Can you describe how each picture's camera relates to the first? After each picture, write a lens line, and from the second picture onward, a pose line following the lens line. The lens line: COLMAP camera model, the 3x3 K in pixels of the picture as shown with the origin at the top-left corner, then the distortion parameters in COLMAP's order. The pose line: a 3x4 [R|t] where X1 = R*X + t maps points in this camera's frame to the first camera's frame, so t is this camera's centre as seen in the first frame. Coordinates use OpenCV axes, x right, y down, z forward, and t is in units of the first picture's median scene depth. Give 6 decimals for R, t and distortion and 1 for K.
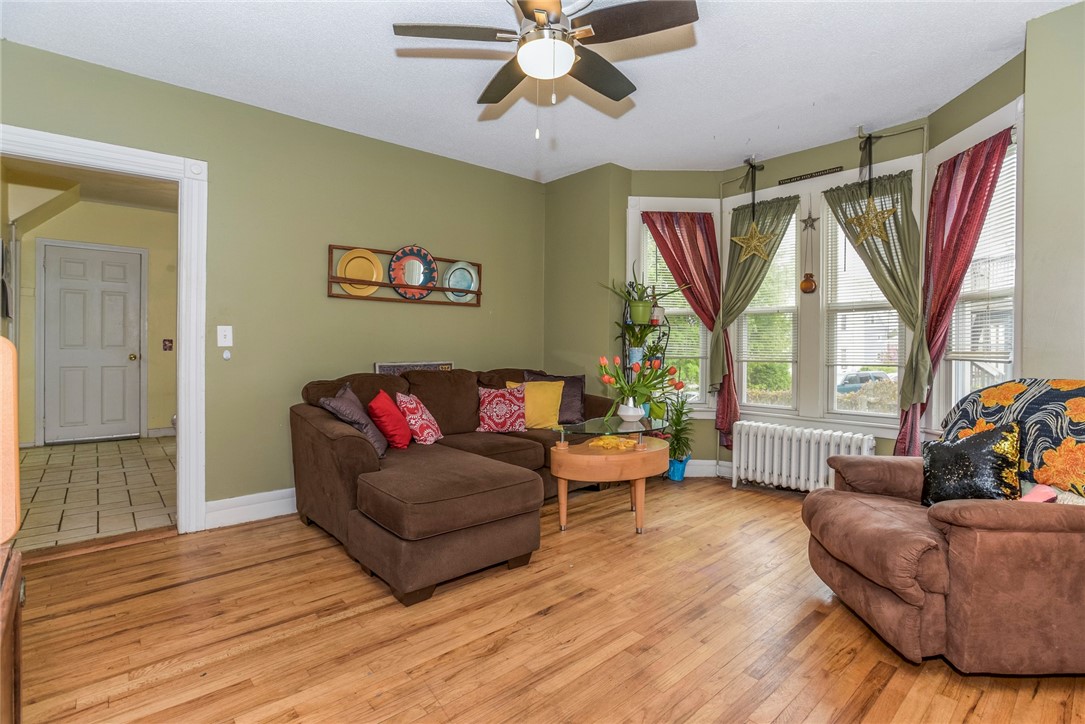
lens RADIAL K [[520.5, 0, 546.9], [0, 520.5, 349.8], [0, 0, 1]] dist [-0.037339, -0.000005]
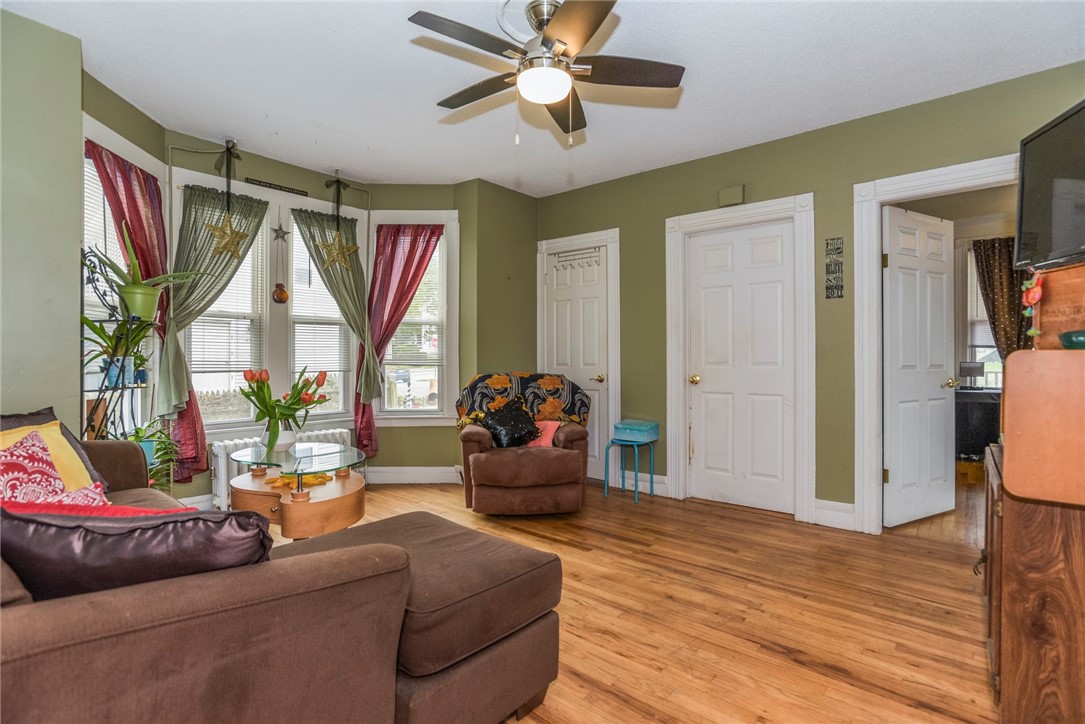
lens RADIAL K [[539.8, 0, 526.8], [0, 539.8, 356.6], [0, 0, 1]] dist [-0.000462, 0.000085]
pose [[-0.129585, -0.000986, 0.991568, -0.644905], [0.003352, 0.999993, 0.001433, -0.004188], [-0.991563, 0.003509, -0.129580, 0.688053]]
